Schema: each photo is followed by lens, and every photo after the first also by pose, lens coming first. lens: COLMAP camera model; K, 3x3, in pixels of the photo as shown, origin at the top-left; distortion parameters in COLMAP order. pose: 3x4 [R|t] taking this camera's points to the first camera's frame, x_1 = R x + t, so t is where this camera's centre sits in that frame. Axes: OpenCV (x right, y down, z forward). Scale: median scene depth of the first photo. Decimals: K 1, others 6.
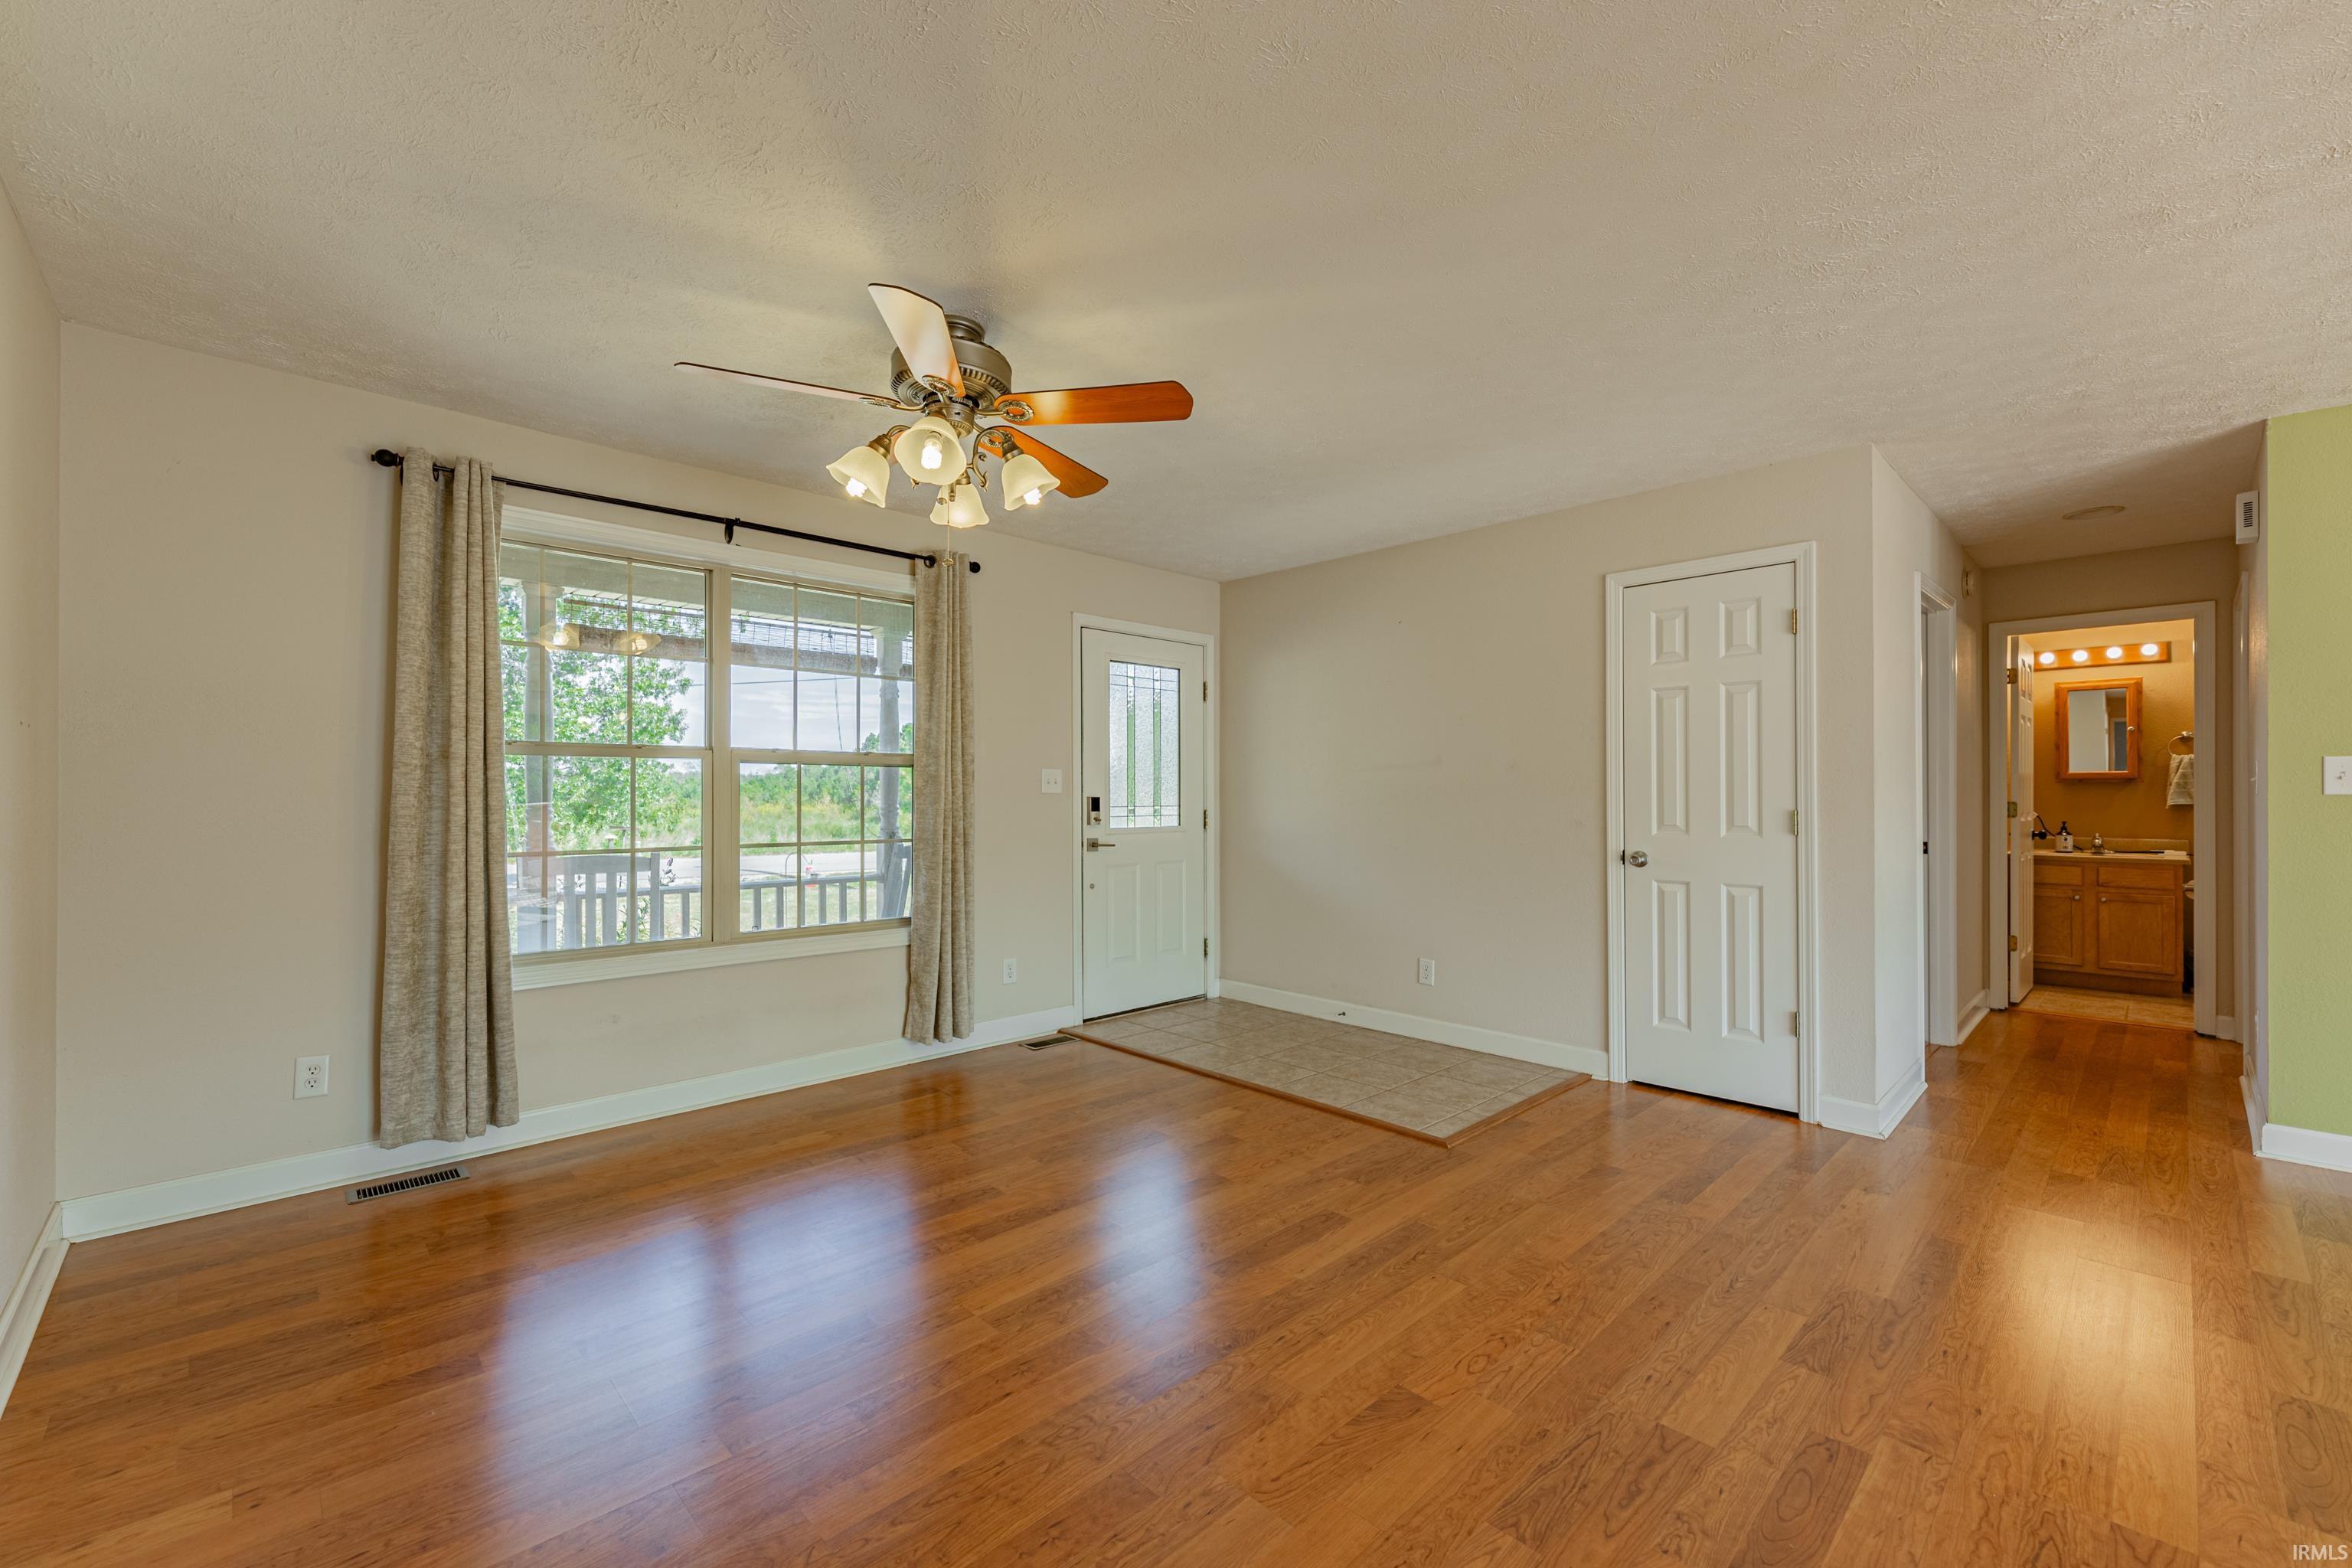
lens RADIAL K [[951.8, 0, 1147.2], [0, 951.8, 795.5], [0, 0, 1]] dist [0.004321, 0.000136]
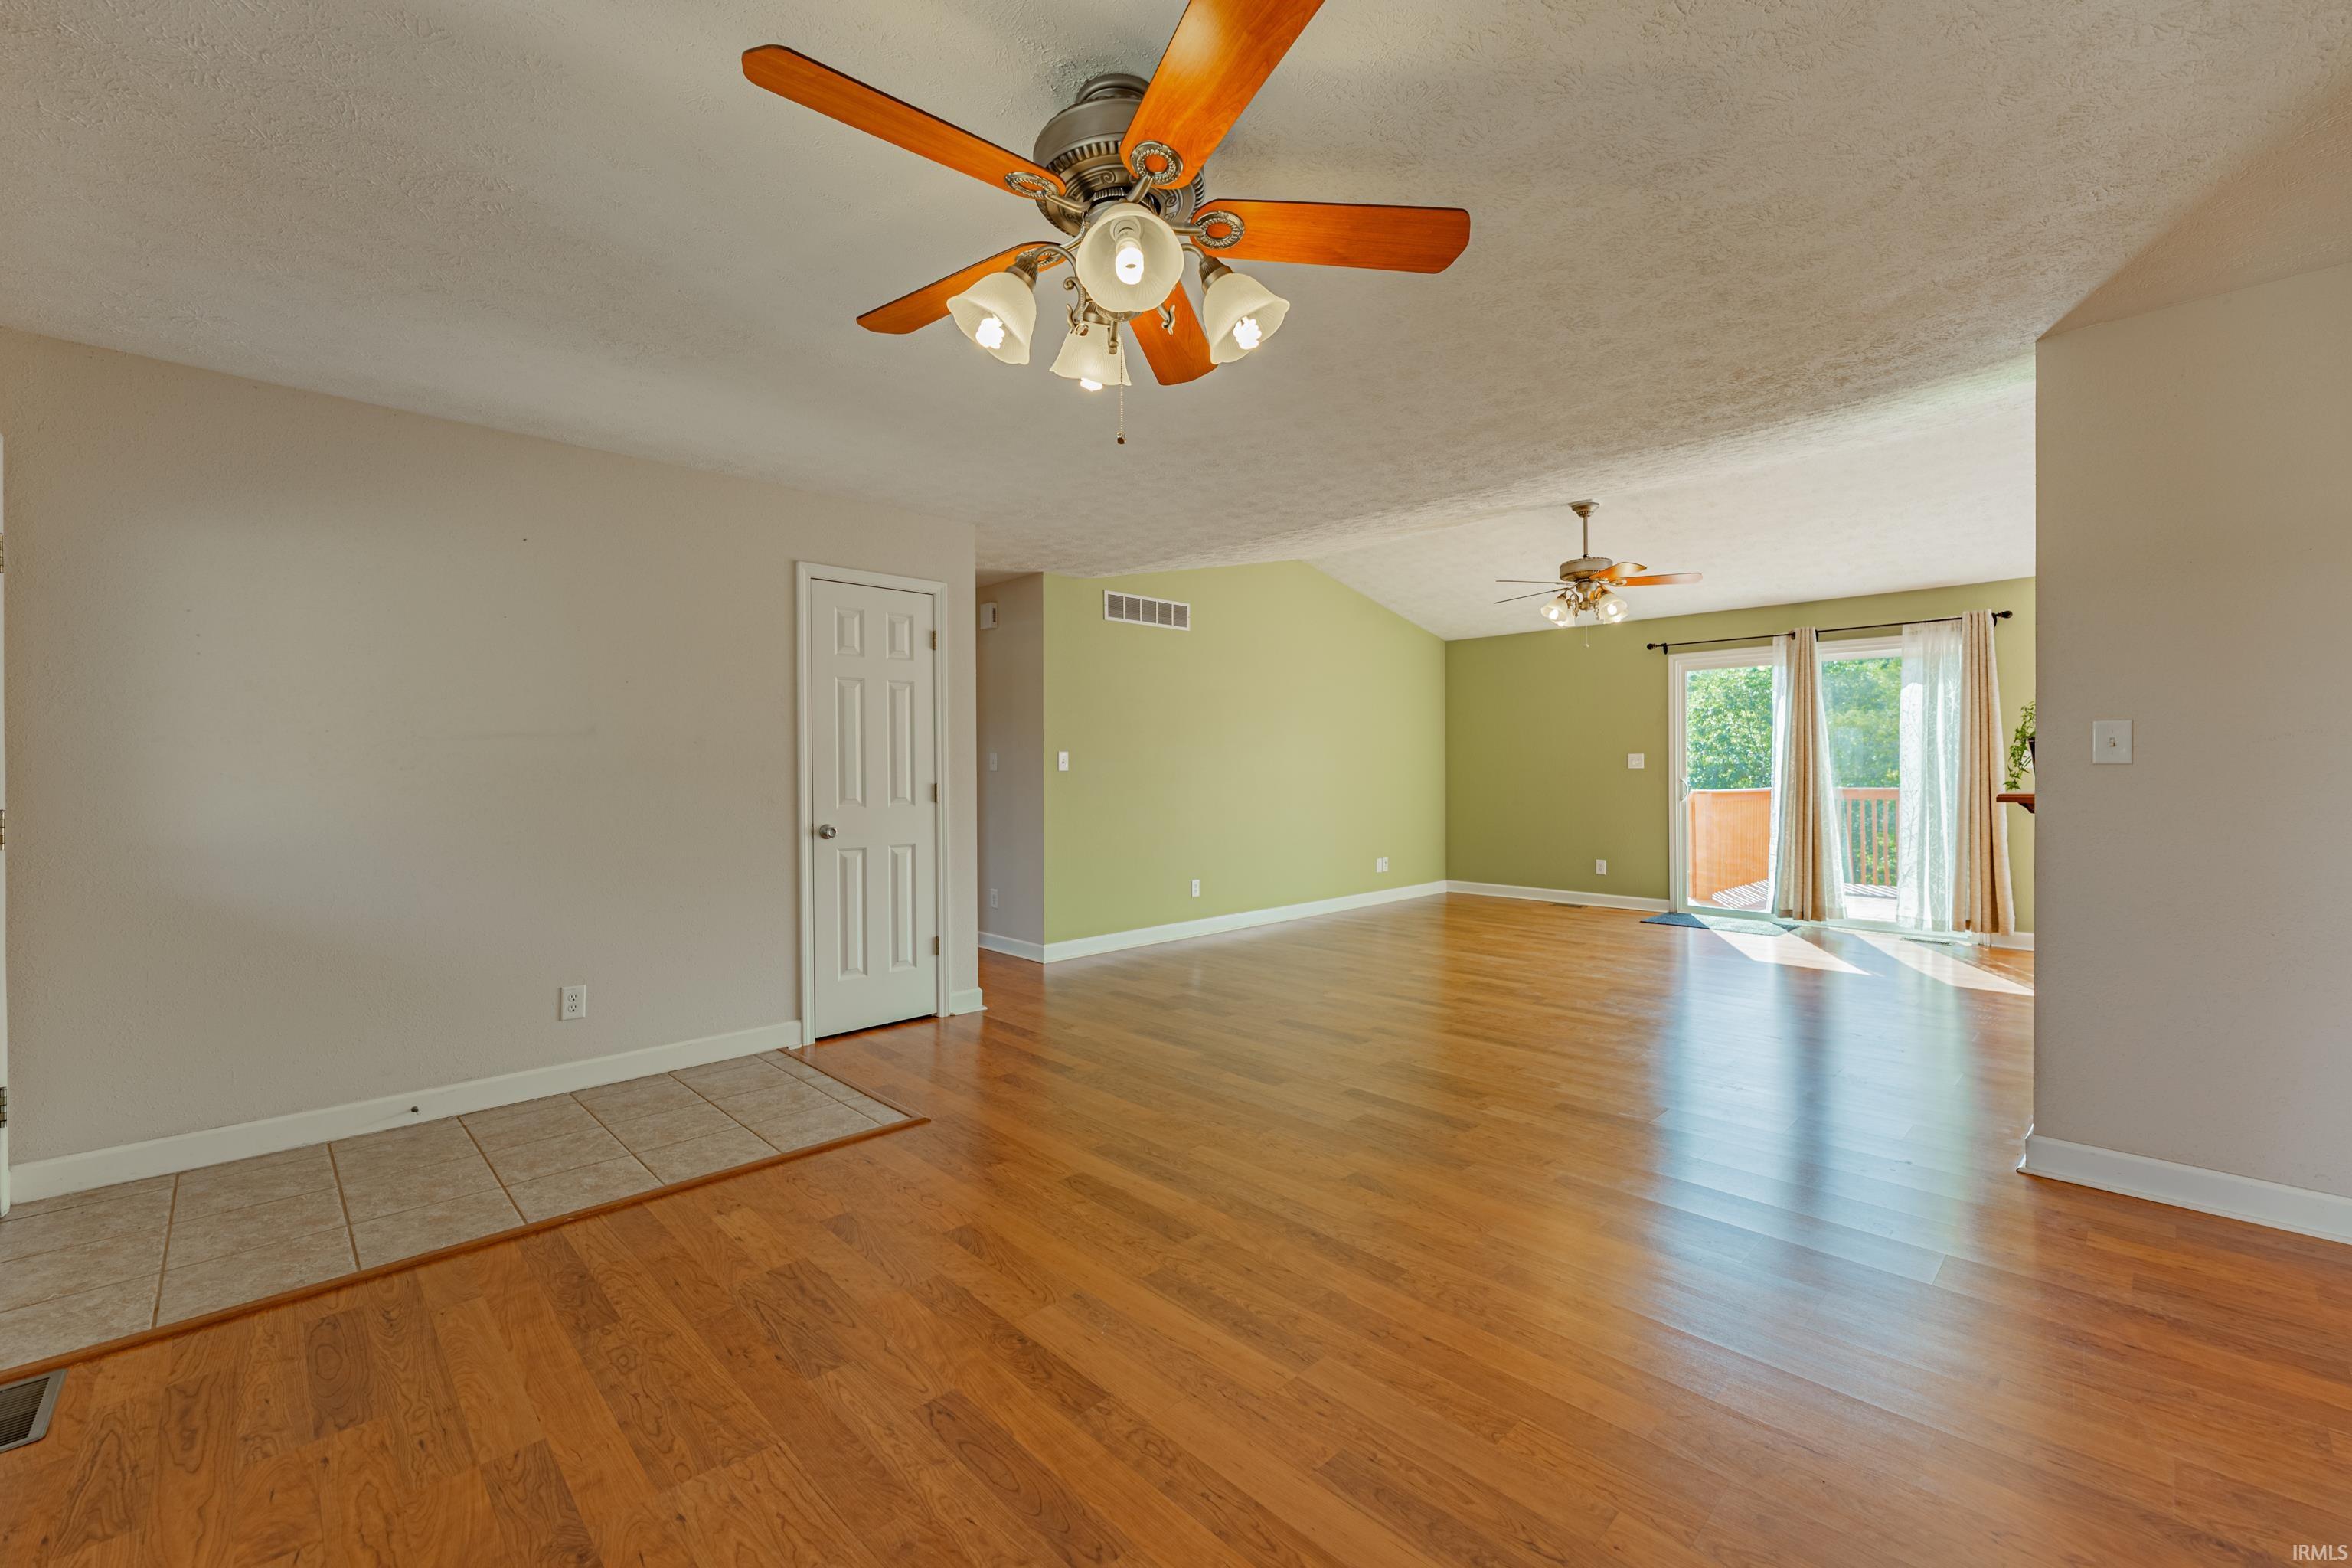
lens RADIAL K [[951.8, 0, 1165.6], [0, 951.8, 768.1], [0, 0, 1]] dist [0.004321, 0.000136]
pose [[-0.006555, 0.005993, 0.999961, -0.601087], [0.005133, 0.999969, -0.005960, 0.002948], [-0.999965, 0.005094, -0.006586, 0.650899]]
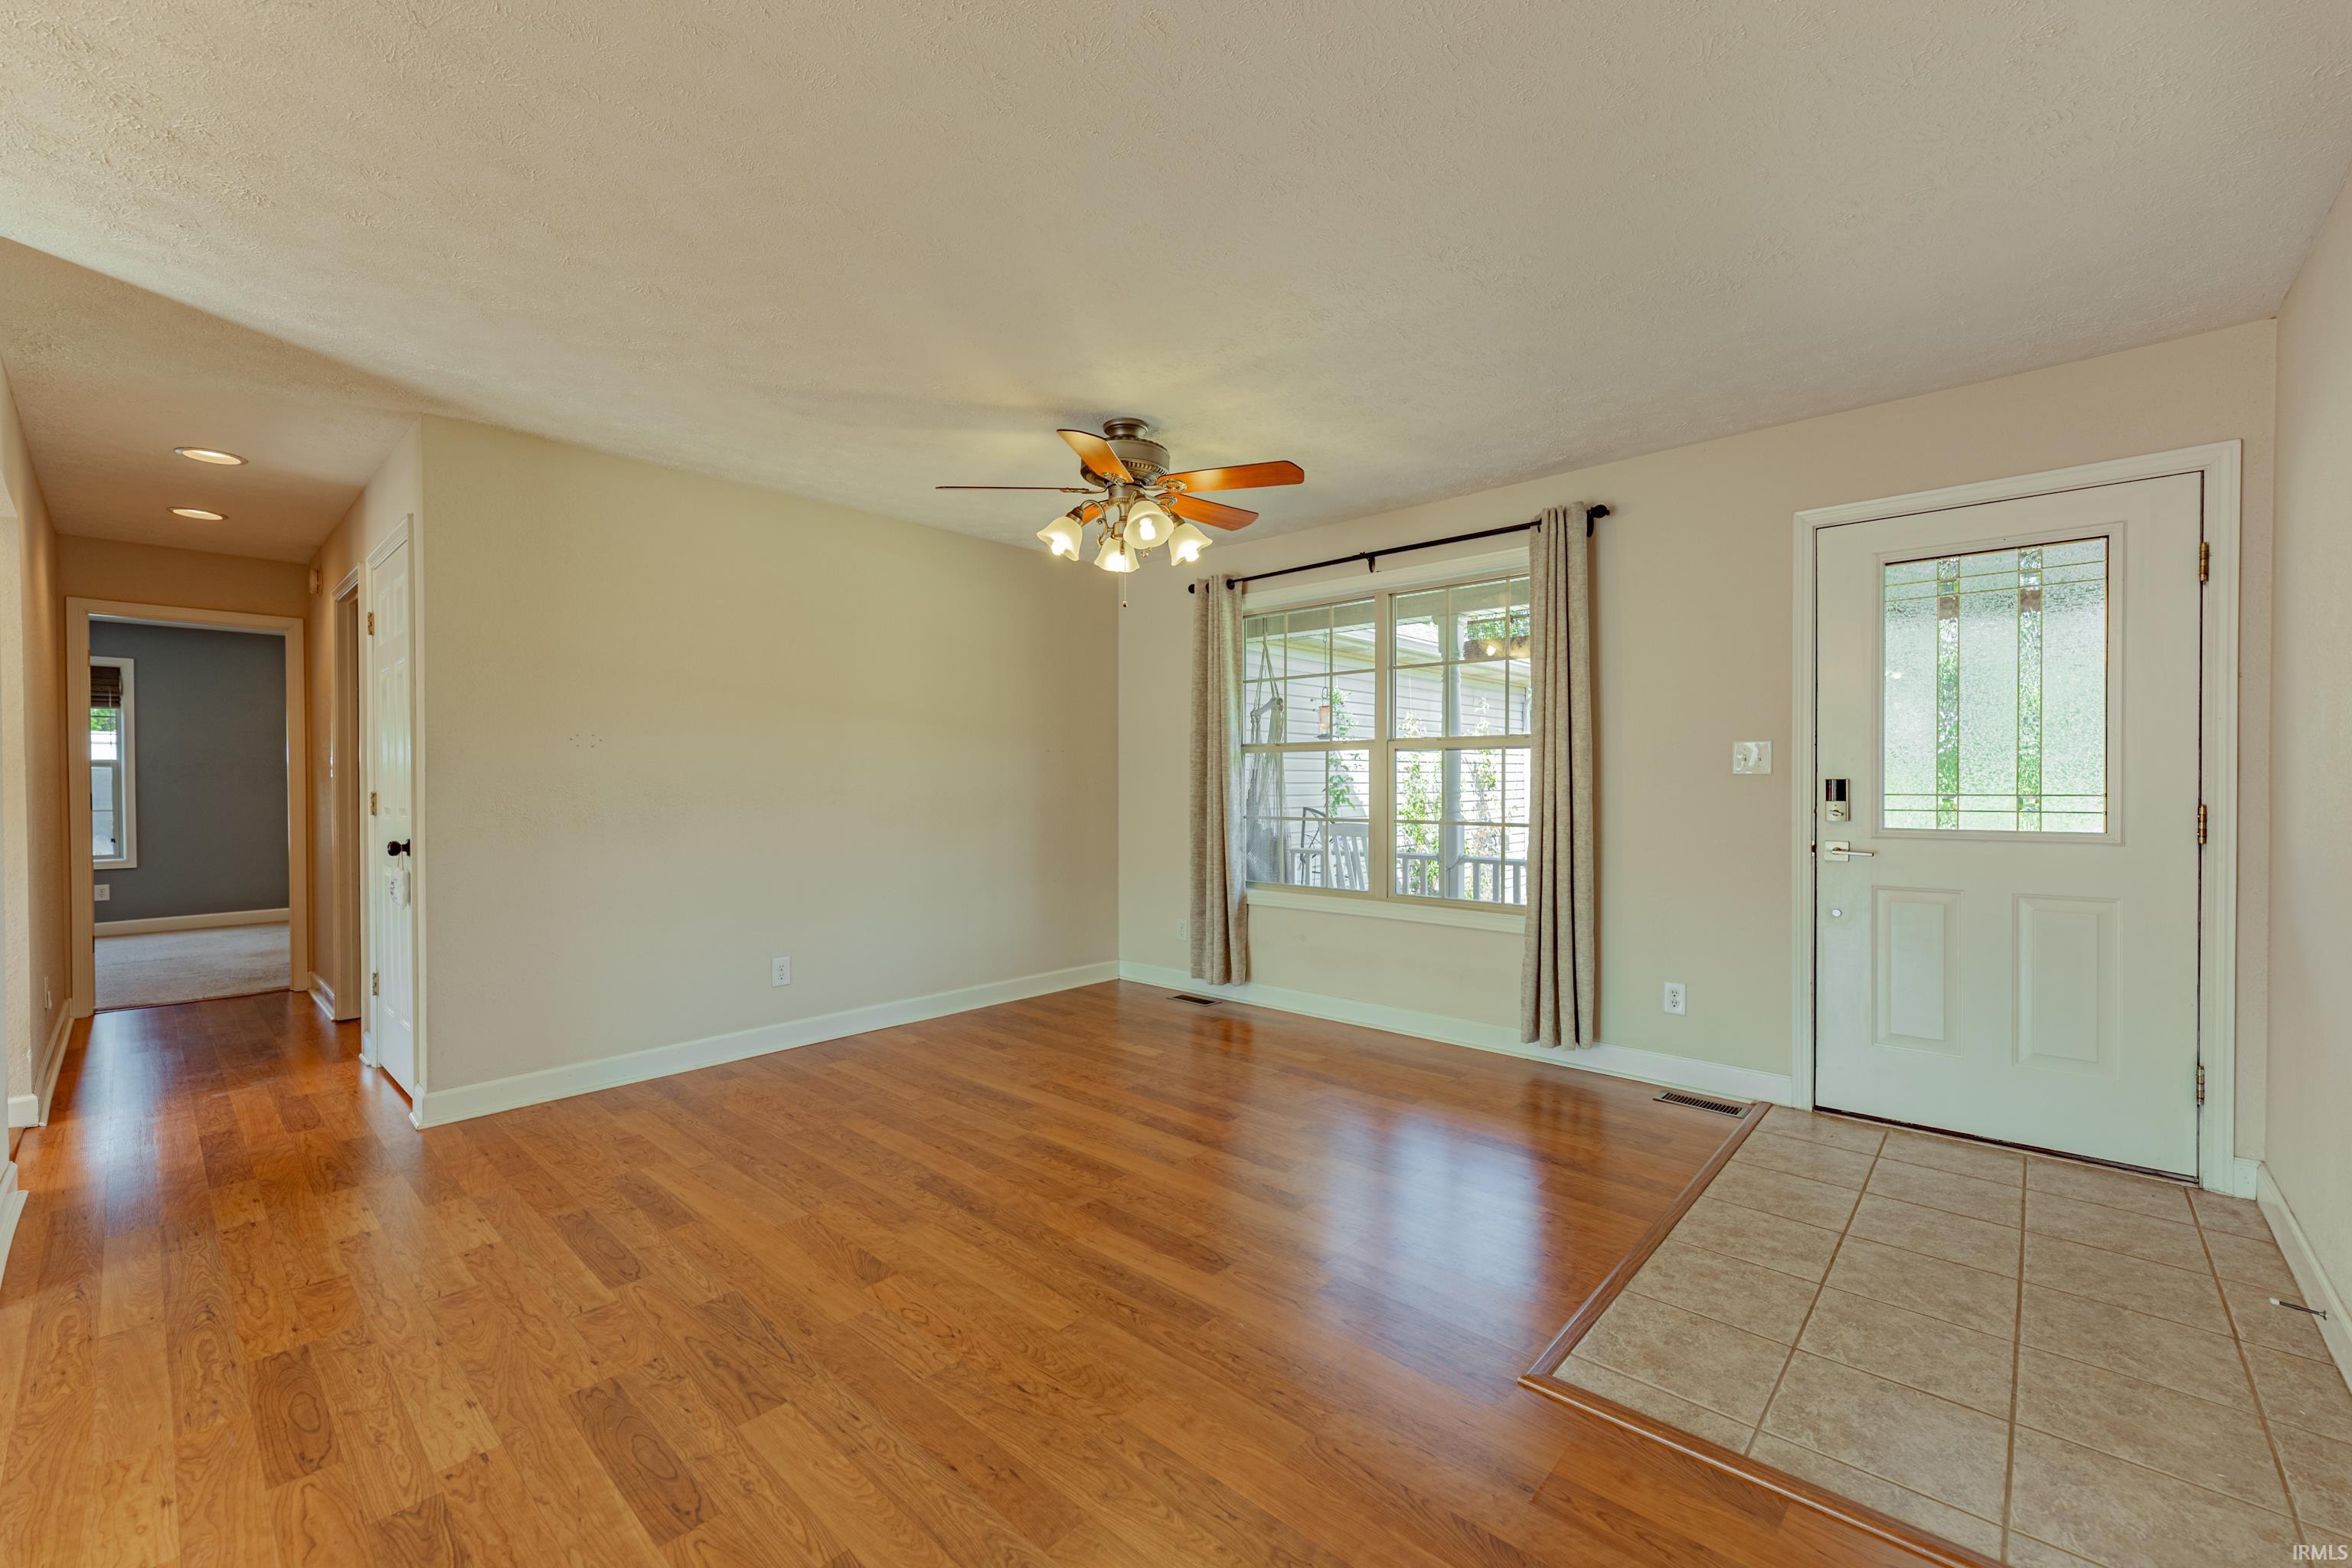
lens RADIAL K [[951.8, 0, 1176.8], [0, 951.8, 792.2], [0, 0, 1]] dist [0.004321, 0.000136]
pose [[0.084060, 0.013187, -0.996373, 0.754508], [0.002651, 0.999906, 0.013458, 0.000792], [0.996457, -0.003773, 0.084017, 0.640291]]
